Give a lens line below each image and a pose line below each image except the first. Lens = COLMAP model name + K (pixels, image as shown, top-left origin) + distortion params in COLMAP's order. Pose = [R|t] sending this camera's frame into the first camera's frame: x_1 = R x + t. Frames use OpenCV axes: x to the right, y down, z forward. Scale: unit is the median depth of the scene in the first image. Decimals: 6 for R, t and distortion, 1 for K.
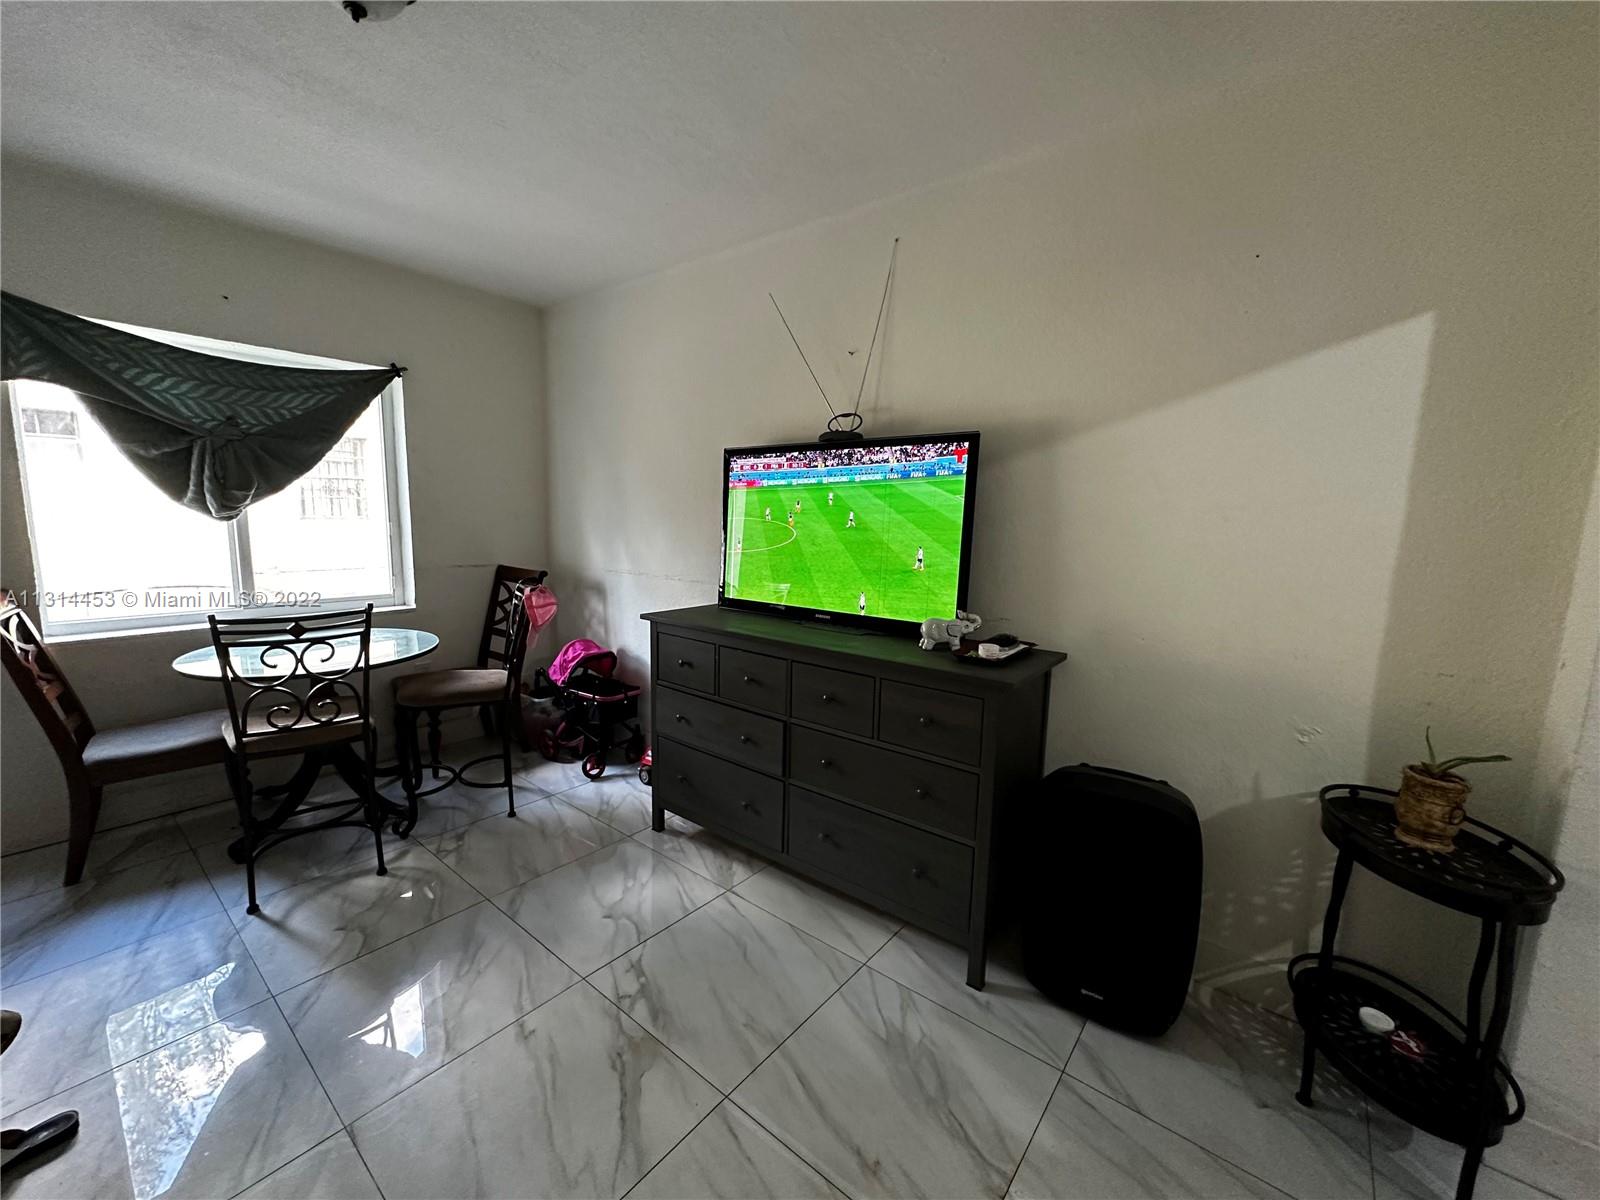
lens RADIAL K [[641.8, 0, 800.0], [0, 641.8, 600.0], [0, 0, 1]] dist [0.000895, 0.000108]
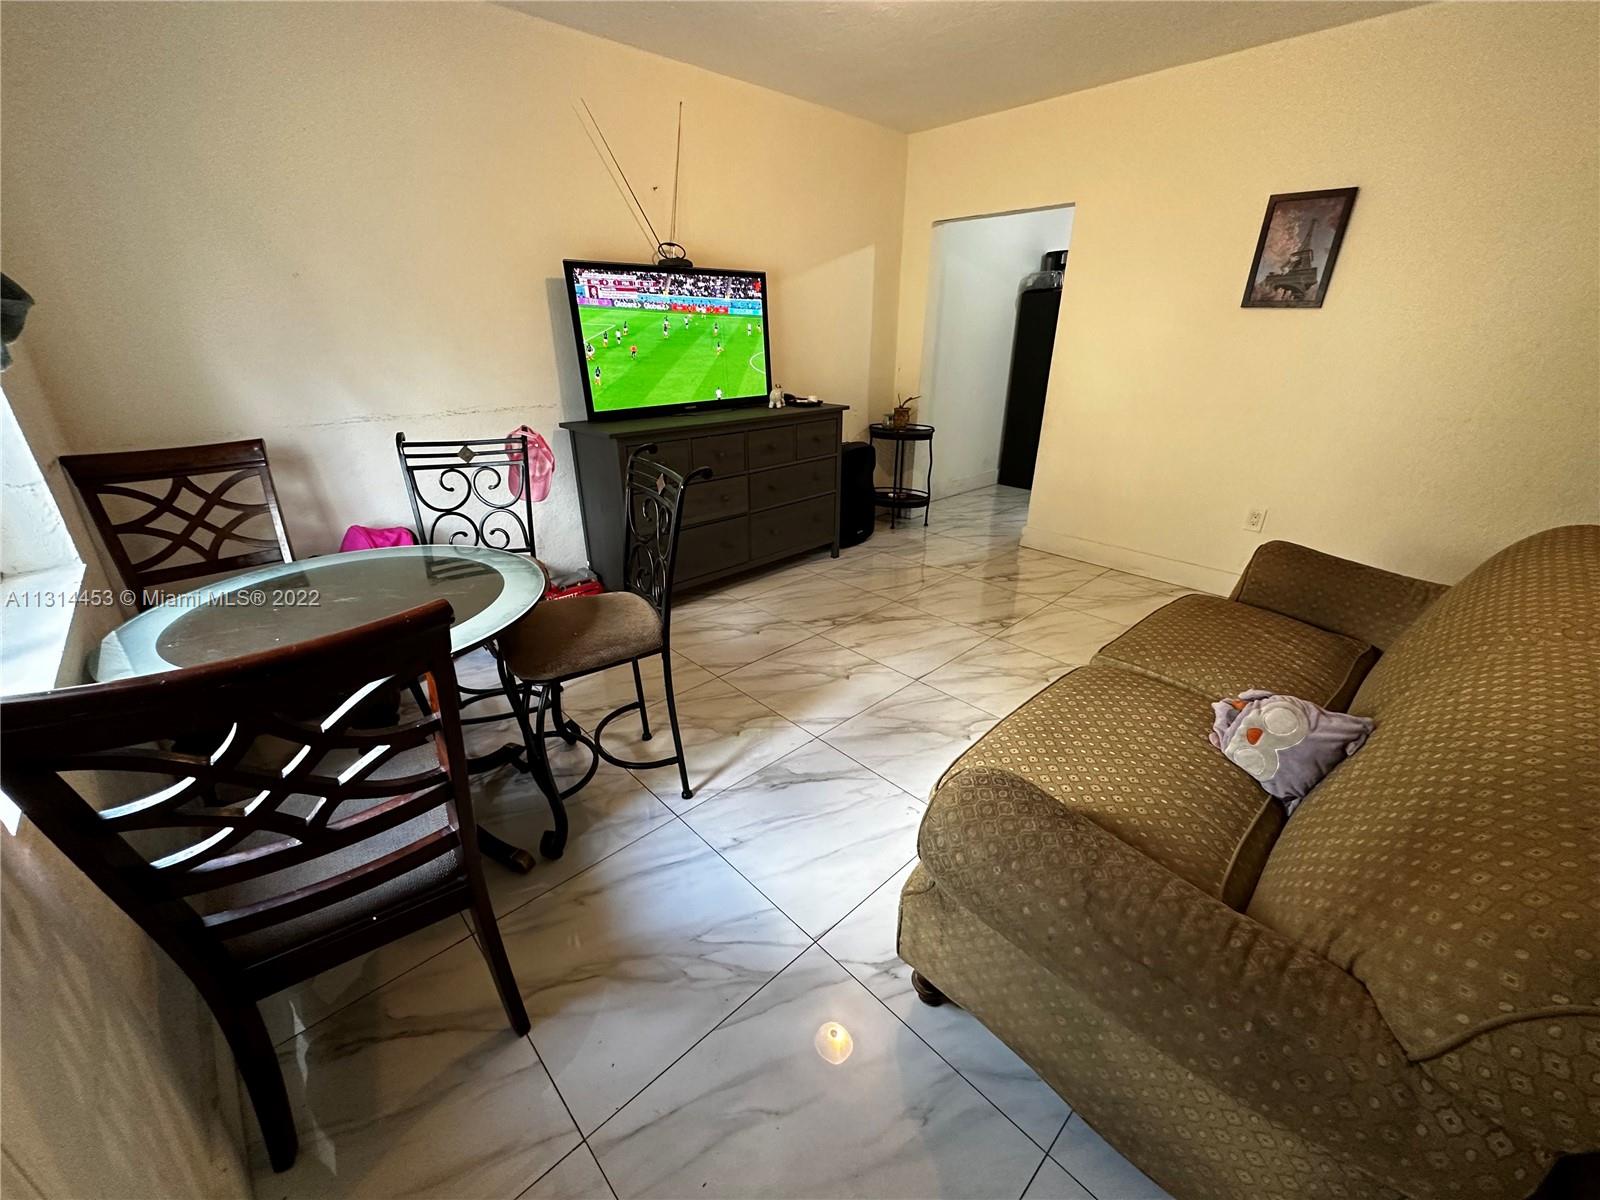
lens RADIAL K [[641.8, 0, 800.0], [0, 641.8, 600.0], [0, 0, 1]] dist [0.000895, 0.000108]
pose [[0.126628, -0.399168, 0.908092, -1.612273], [0.147891, 0.912826, 0.380626, -0.102475], [-0.980864, 0.086101, 0.174622, 0.680962]]
